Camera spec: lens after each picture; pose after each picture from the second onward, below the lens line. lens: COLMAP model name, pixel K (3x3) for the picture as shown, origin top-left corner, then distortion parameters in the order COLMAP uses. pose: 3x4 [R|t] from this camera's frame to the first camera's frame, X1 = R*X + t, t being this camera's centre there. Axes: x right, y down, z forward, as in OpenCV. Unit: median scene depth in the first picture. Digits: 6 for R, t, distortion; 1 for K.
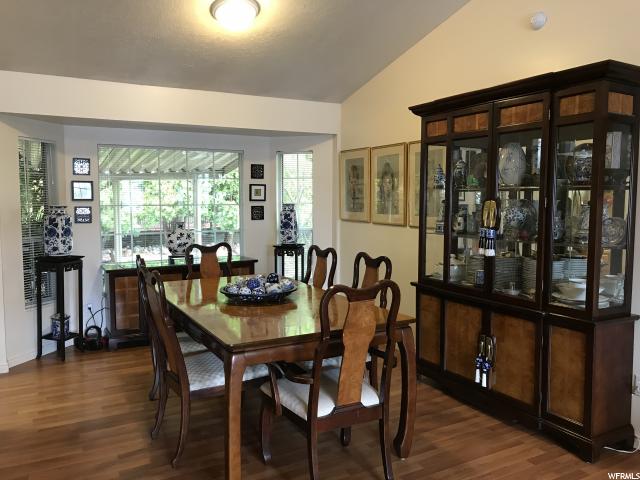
lens RADIAL K [[523.0, 0, 320.4], [0, 523.0, 238.5], [0, 0, 1]] dist [0.045230, -0.027075]
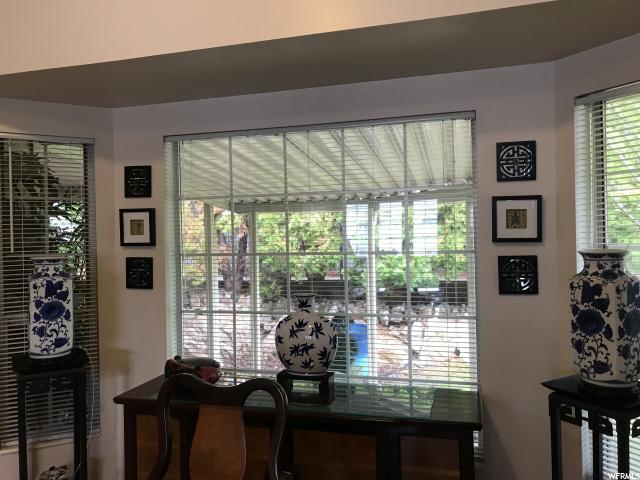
lens RADIAL K [[523.0, 0, 320.0], [0, 523.0, 239.4], [0, 0, 1]] dist [0.045230, -0.027075]
pose [[0.703648, -0.007904, -0.710505, 0.029441], [-0.035944, 0.998262, -0.046702, -0.036770], [0.709639, 0.058400, 0.702141, 0.460012]]
